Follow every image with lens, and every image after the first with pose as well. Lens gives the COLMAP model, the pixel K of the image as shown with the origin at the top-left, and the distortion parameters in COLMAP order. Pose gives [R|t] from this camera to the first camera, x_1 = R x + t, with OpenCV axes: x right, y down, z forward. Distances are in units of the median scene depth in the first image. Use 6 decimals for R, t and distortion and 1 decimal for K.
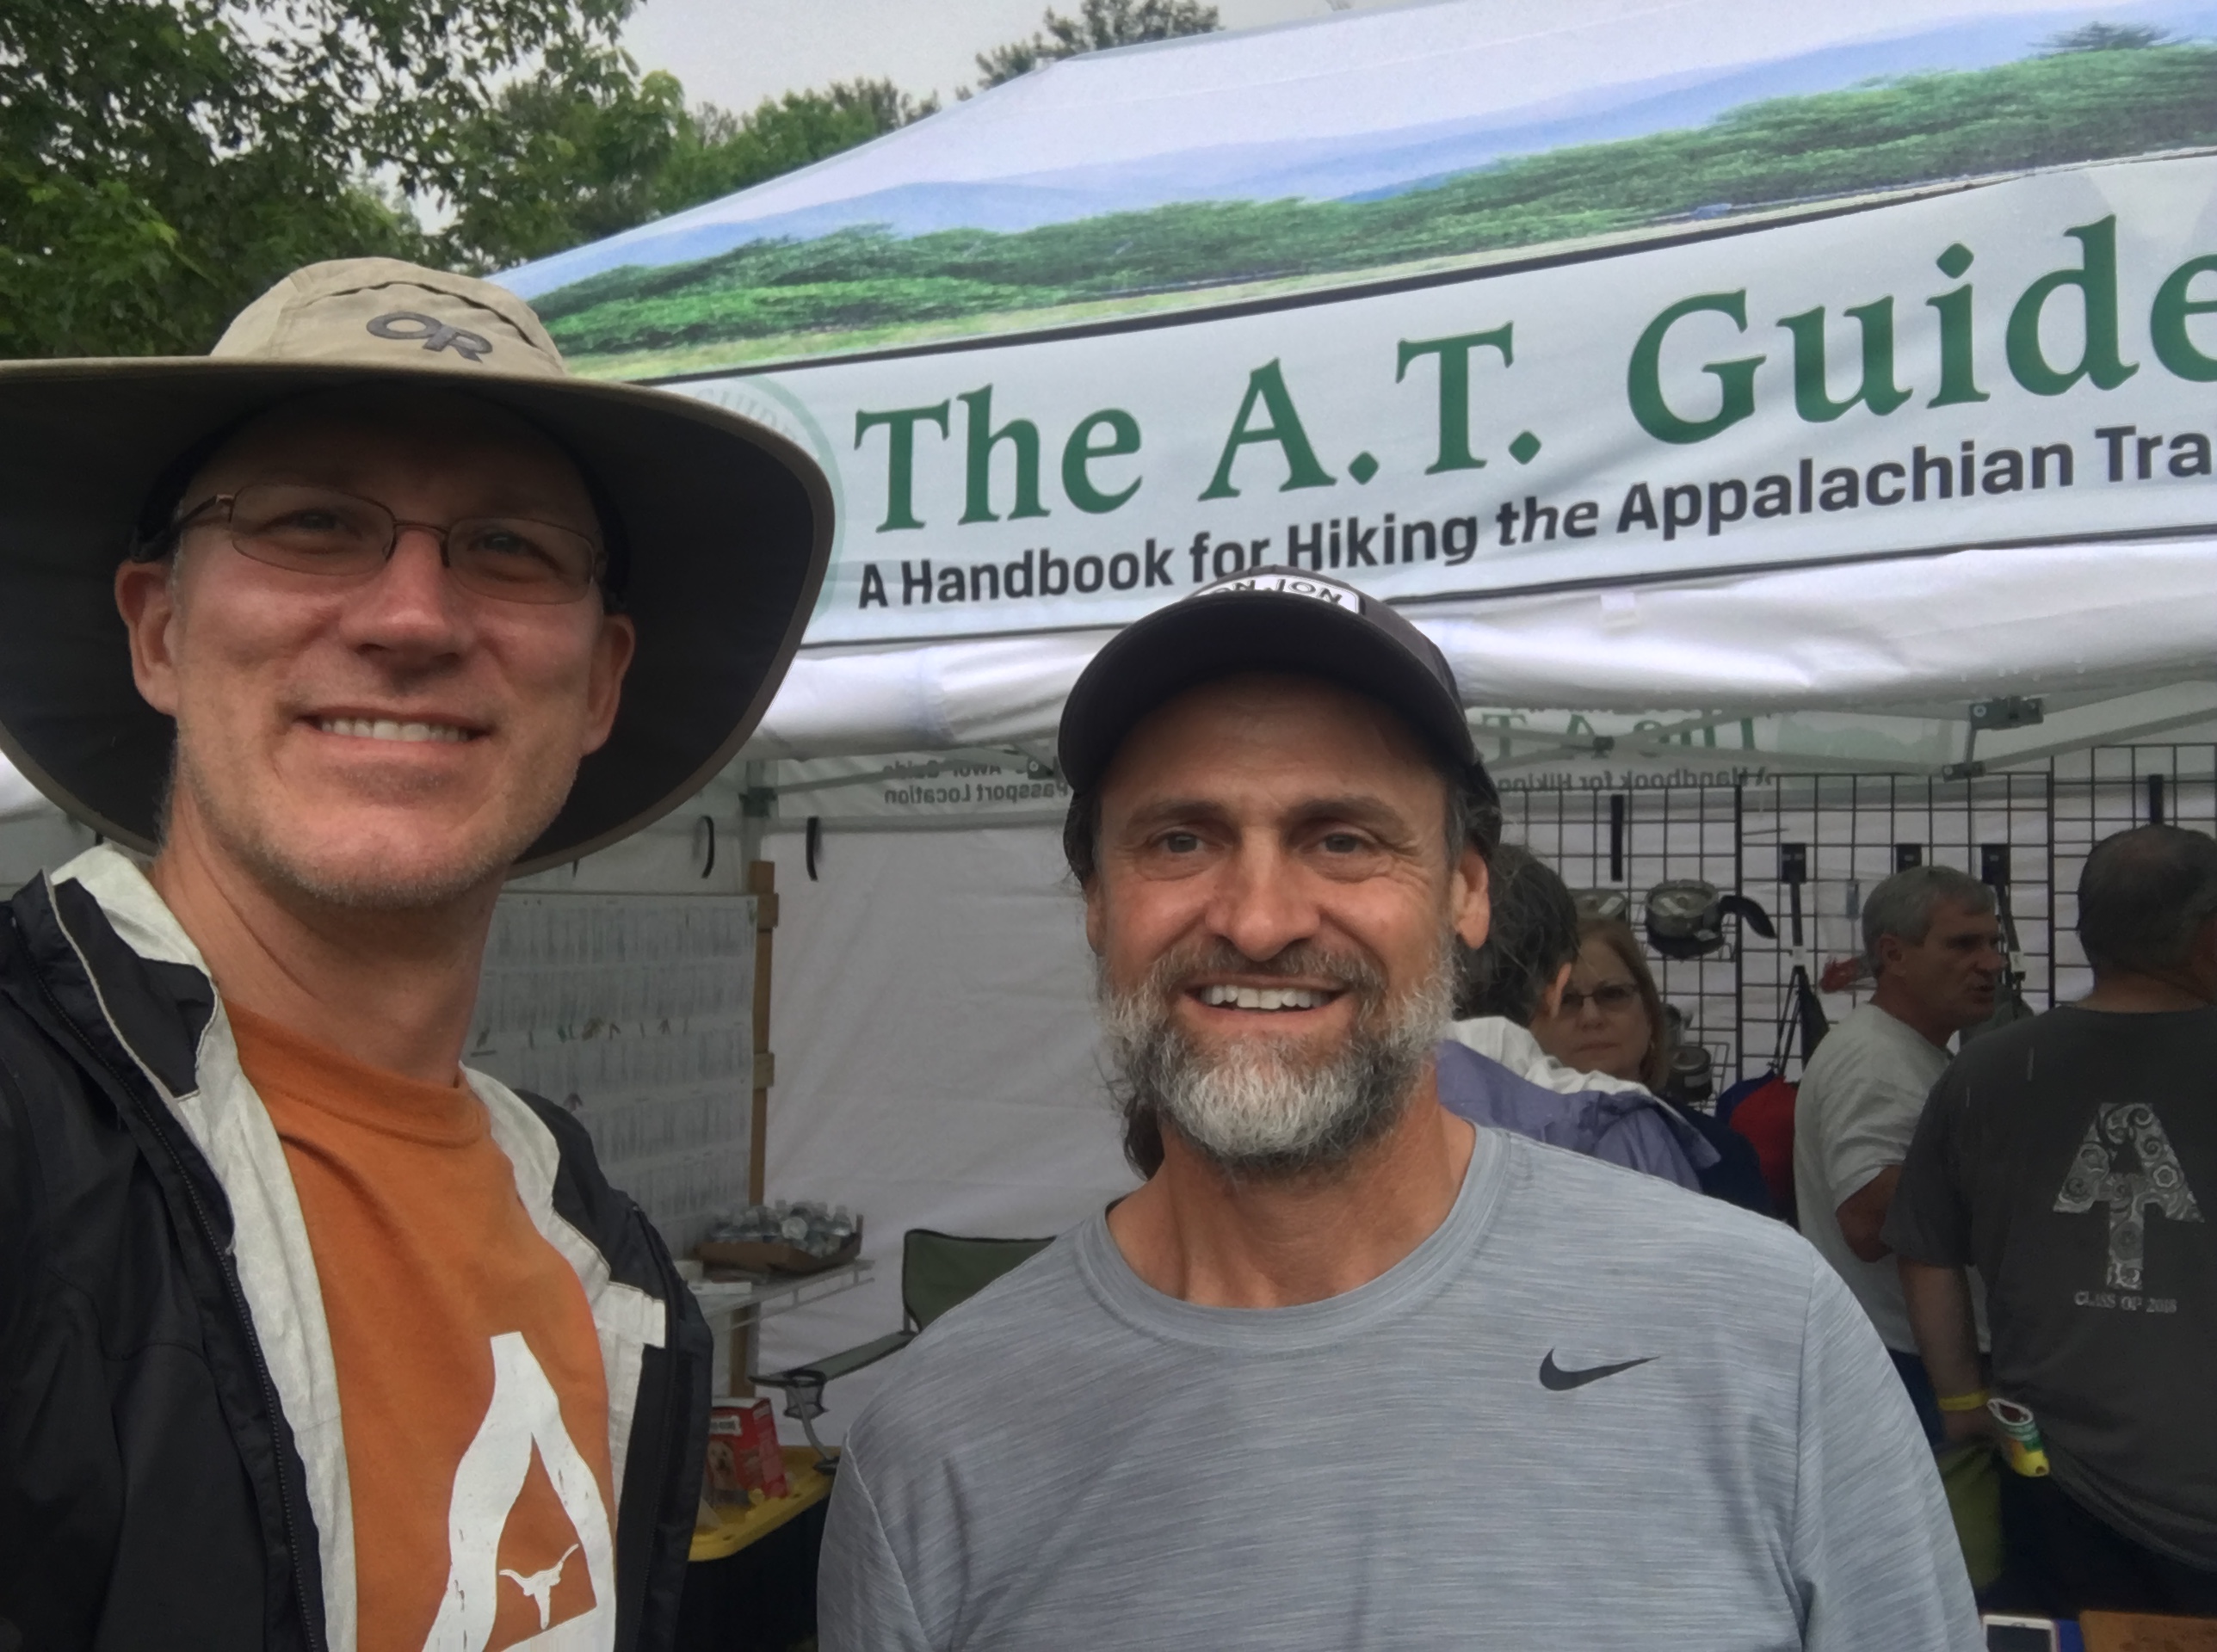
lens RADIAL K [[2016.6, 0, 1103.4], [0, 2016.6, 826.9], [0, 0, 1]] dist [0.054672, -0.076847]
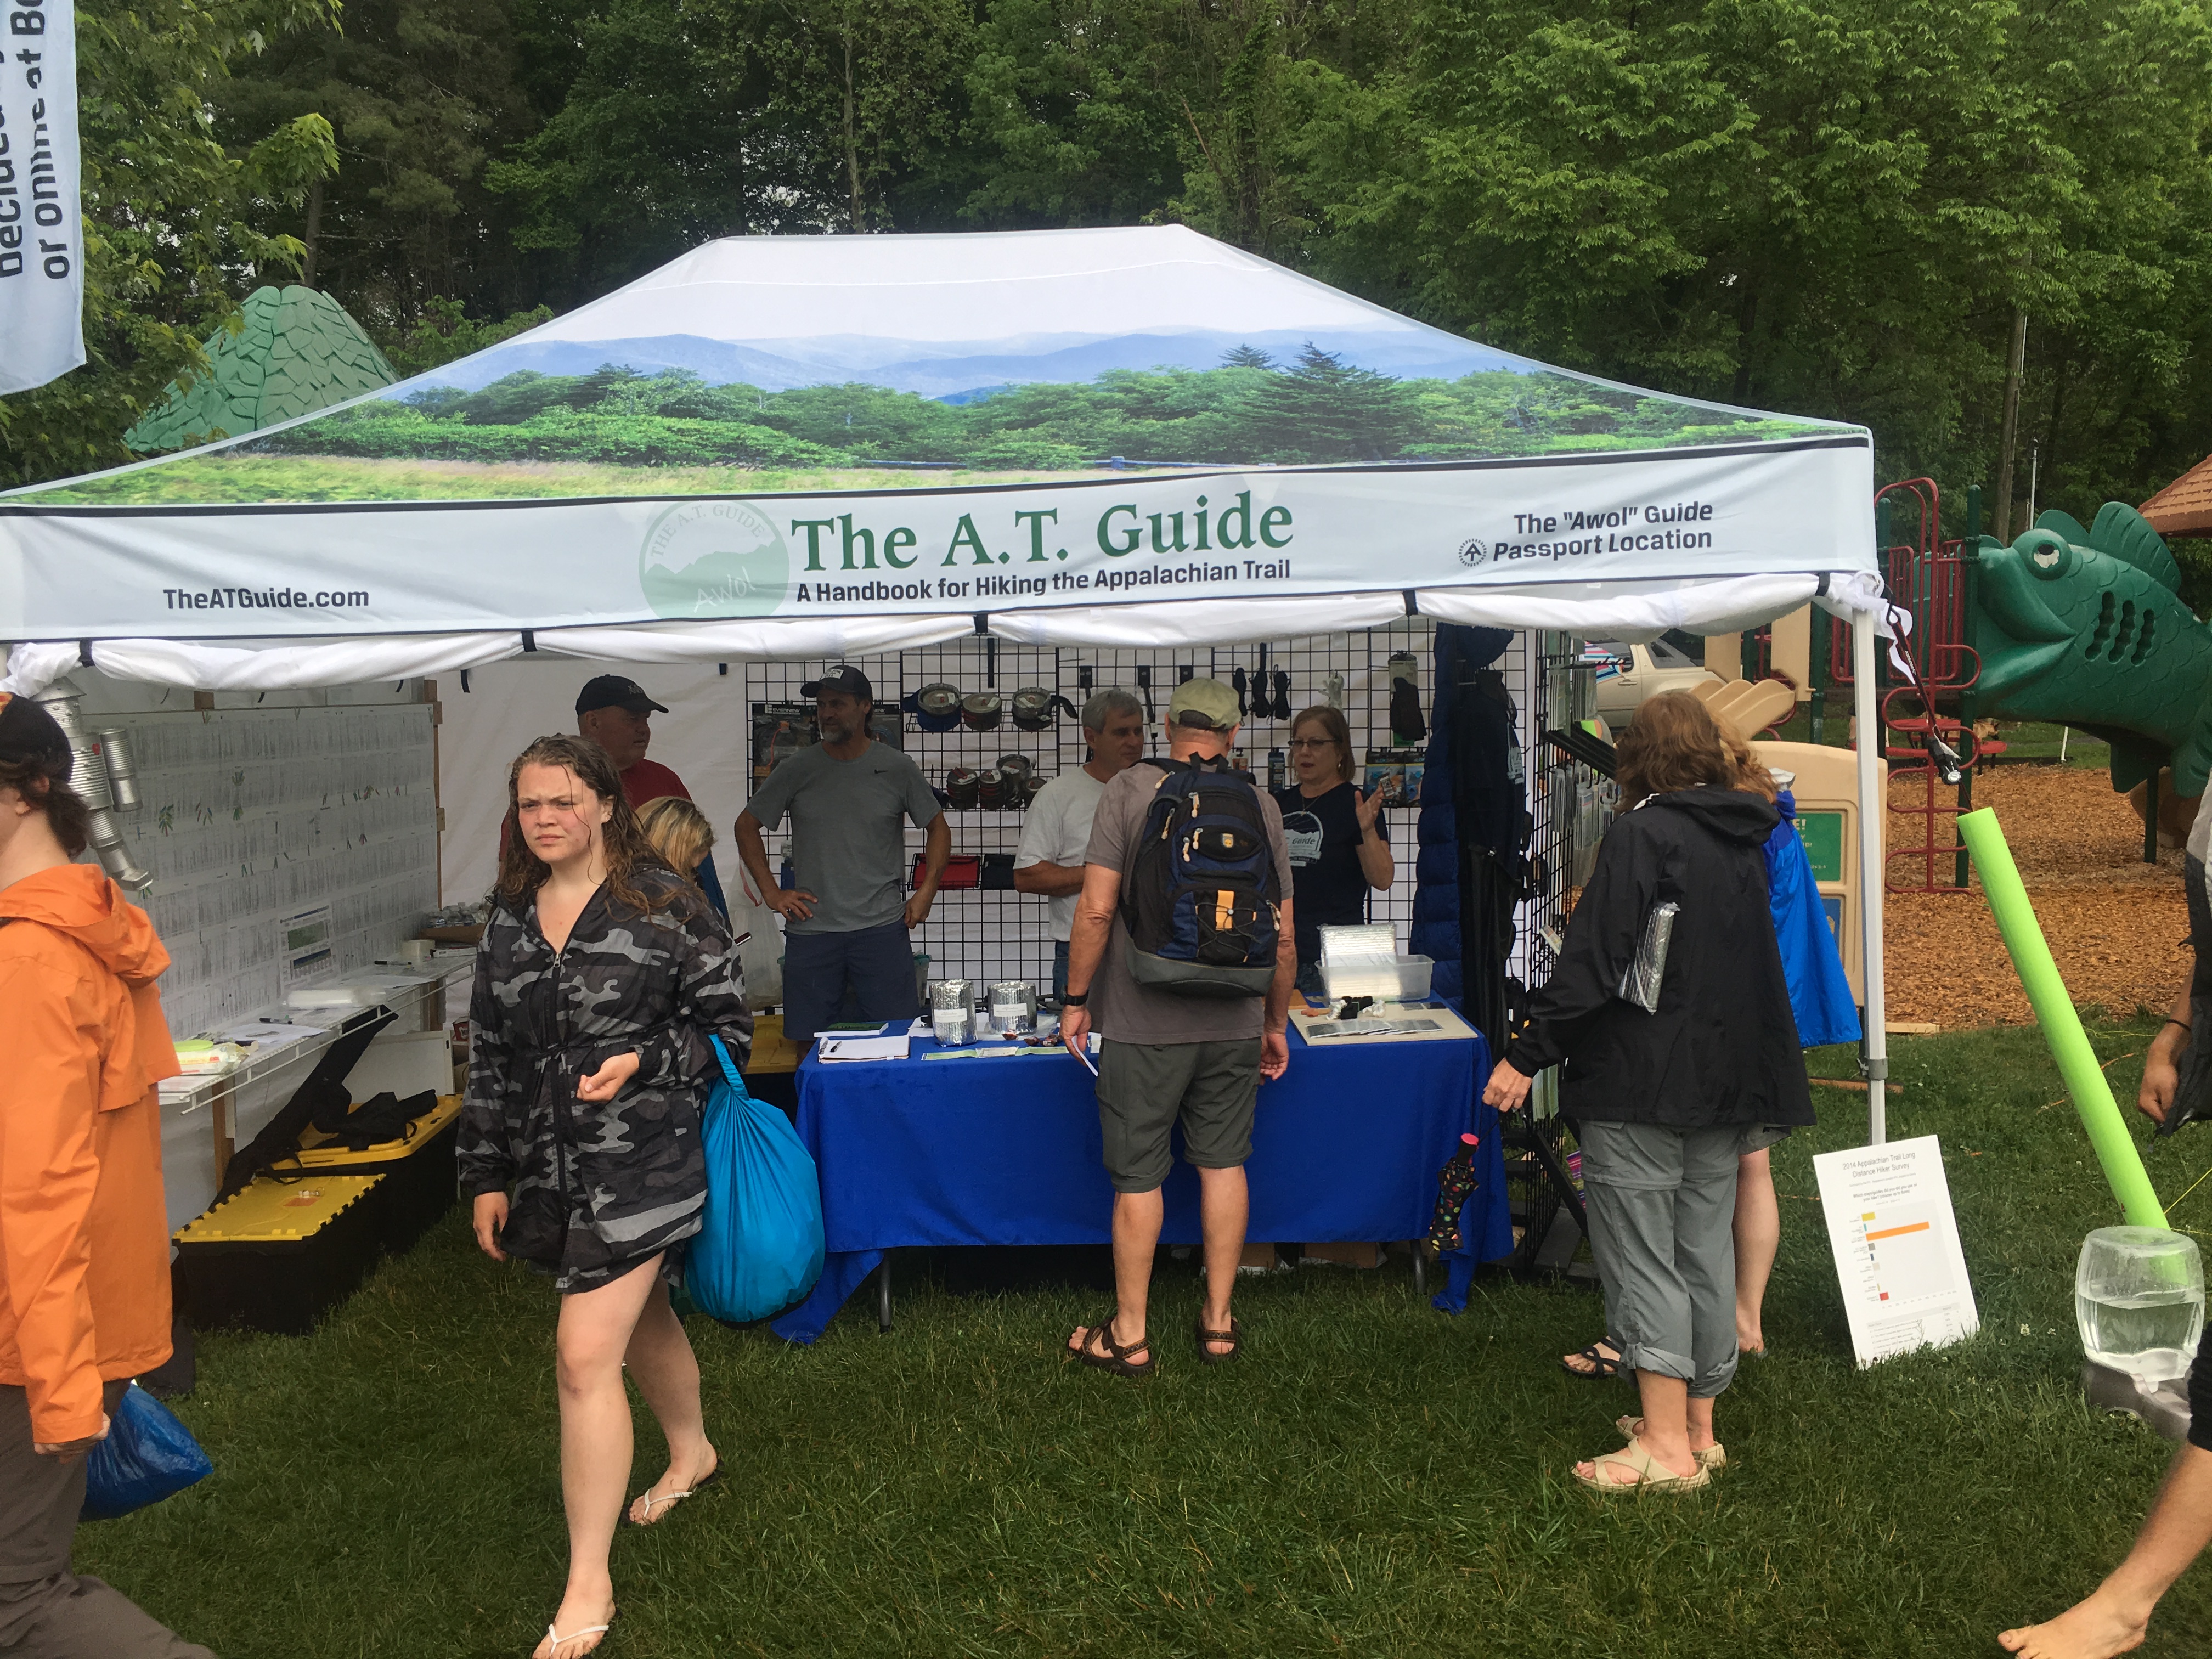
lens RADIAL K [[1872.8, 0, 1102.9], [0, 1872.8, 832.5], [0, 0, 1]] dist [0.035831, -0.037497]
pose [[0.924752, -0.043910, 0.378029, -0.706146], [-0.001697, 0.992836, 0.119473, -0.109820], [-0.380567, -0.111124, 0.918052, -1.385695]]
